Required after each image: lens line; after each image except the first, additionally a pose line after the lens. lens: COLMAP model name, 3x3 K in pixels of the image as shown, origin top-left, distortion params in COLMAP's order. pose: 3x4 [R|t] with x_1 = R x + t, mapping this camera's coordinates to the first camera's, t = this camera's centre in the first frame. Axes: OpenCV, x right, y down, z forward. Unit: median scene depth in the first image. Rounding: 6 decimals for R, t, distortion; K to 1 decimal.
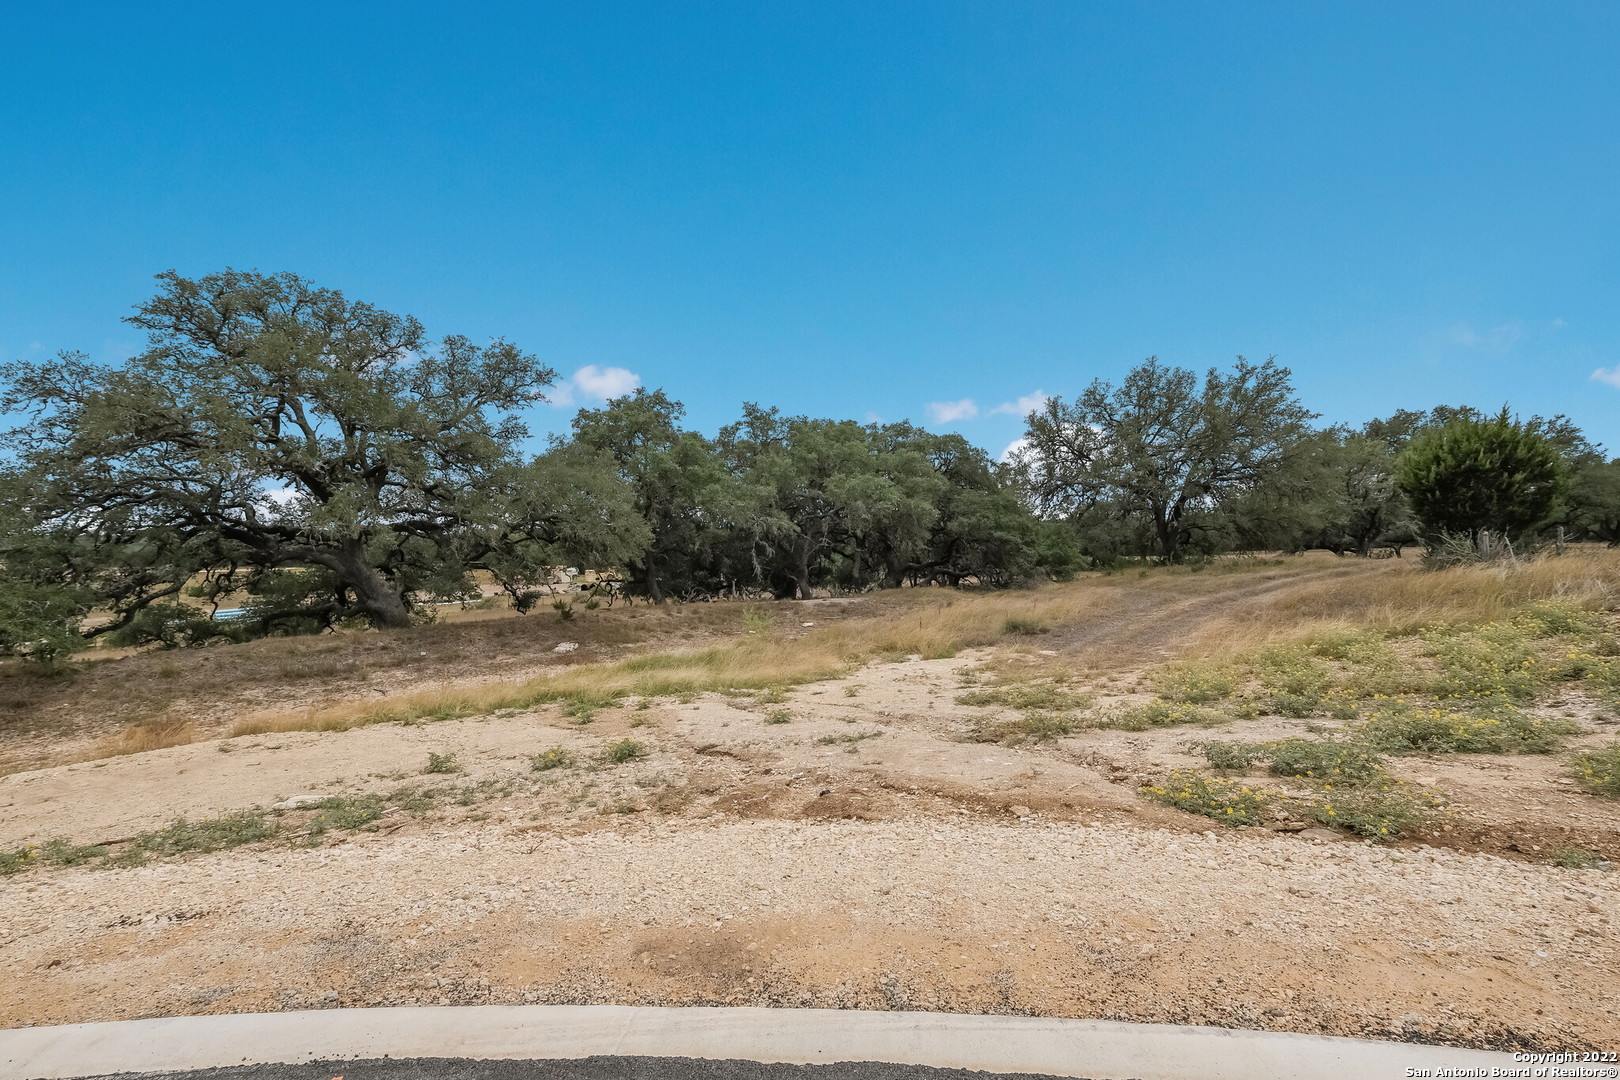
lens RADIAL K [[733.4, 0, 815.1], [0, 733.4, 544.8], [0, 0, 1]] dist [0.002493, 0.000635]
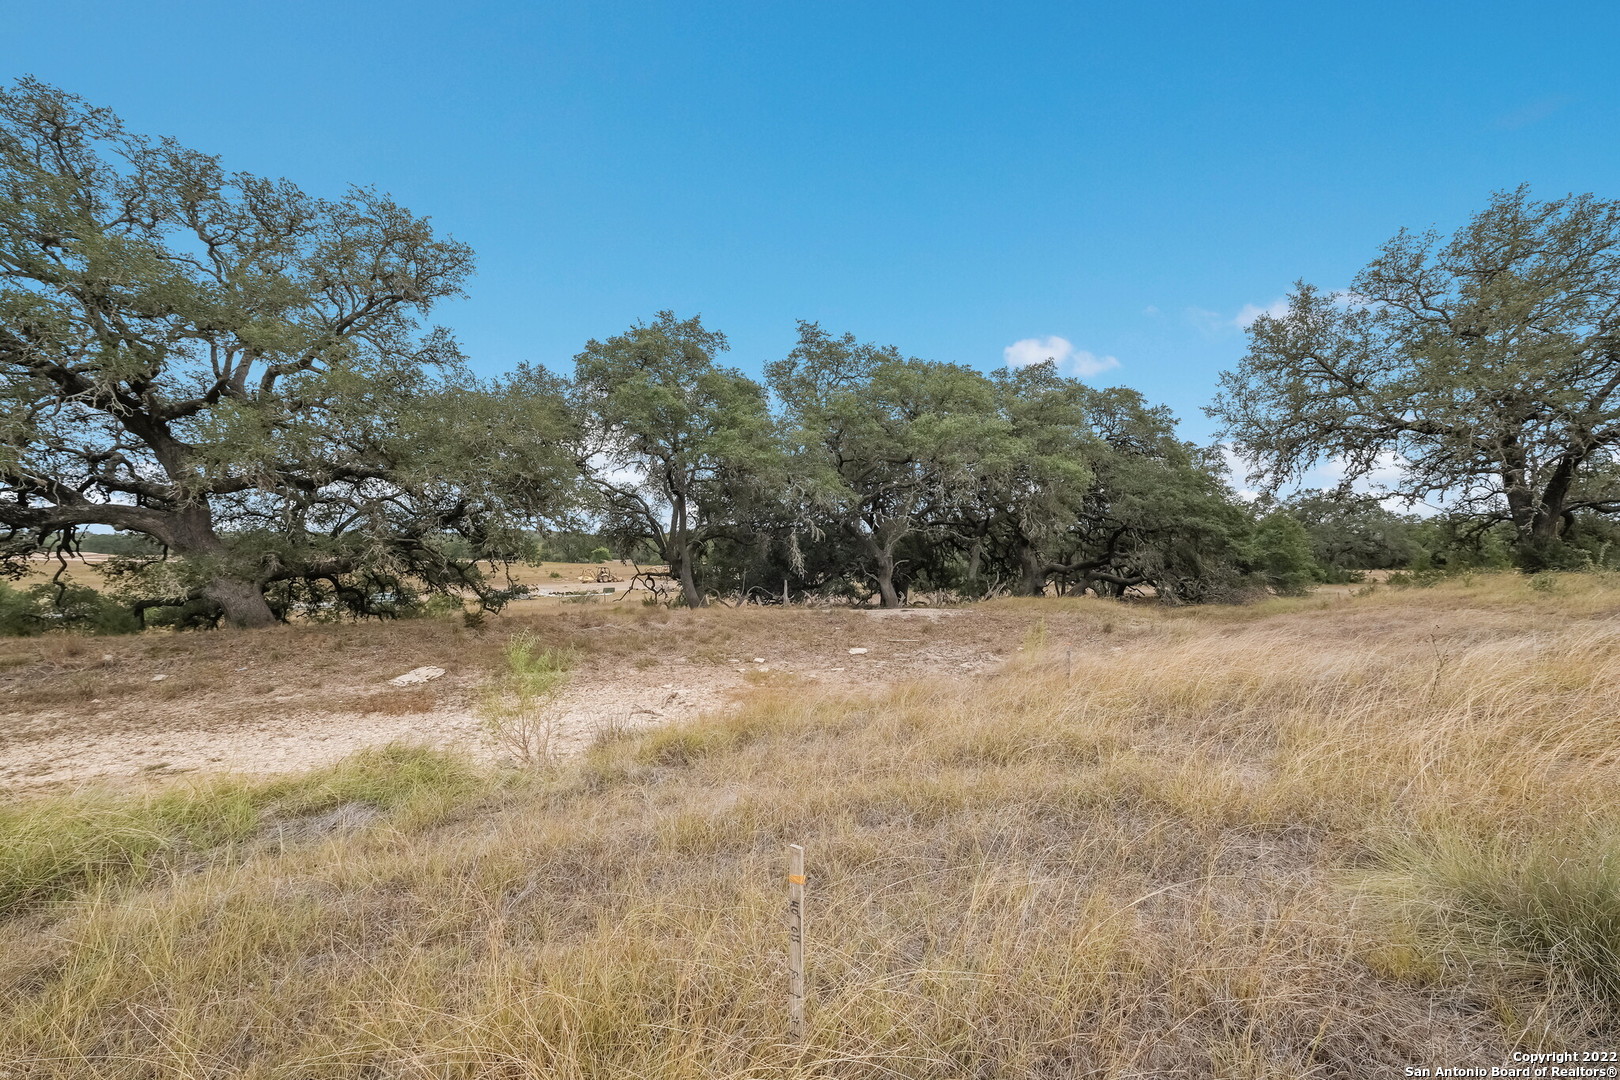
lens RADIAL K [[681.8, 0, 819.8], [0, 681.8, 550.6], [0, 0, 1]] dist [0.003579, 0.000380]
pose [[0.974427, 0.020217, -0.223793, 0.078894], [-0.020287, 0.999792, 0.001988, 0.023225], [0.223787, 0.002603, 0.974635, 0.412703]]
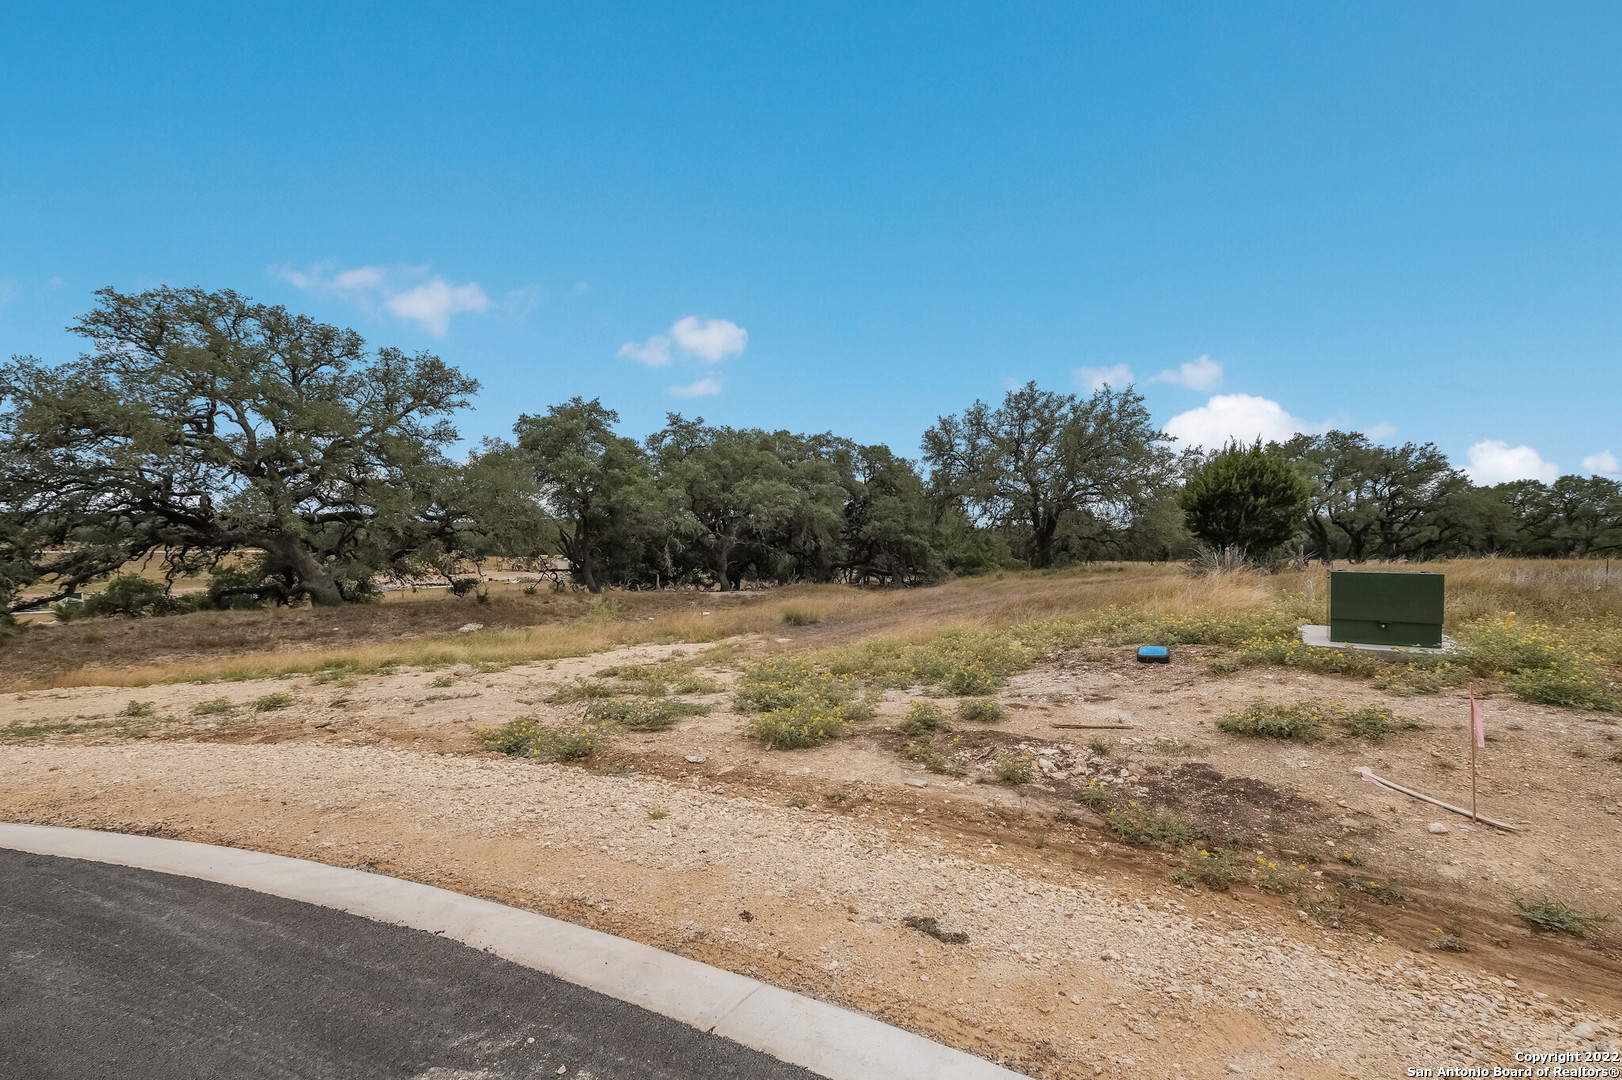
lens RADIAL K [[682.6, 0, 812.3], [0, 682.6, 547.2], [0, 0, 1]] dist [0.003579, 0.000380]
pose [[0.999584, 0.027495, -0.008749, 0.149749], [-0.027431, 0.999596, 0.007410, -0.004872], [0.008949, -0.007167, 0.999934, -0.036432]]
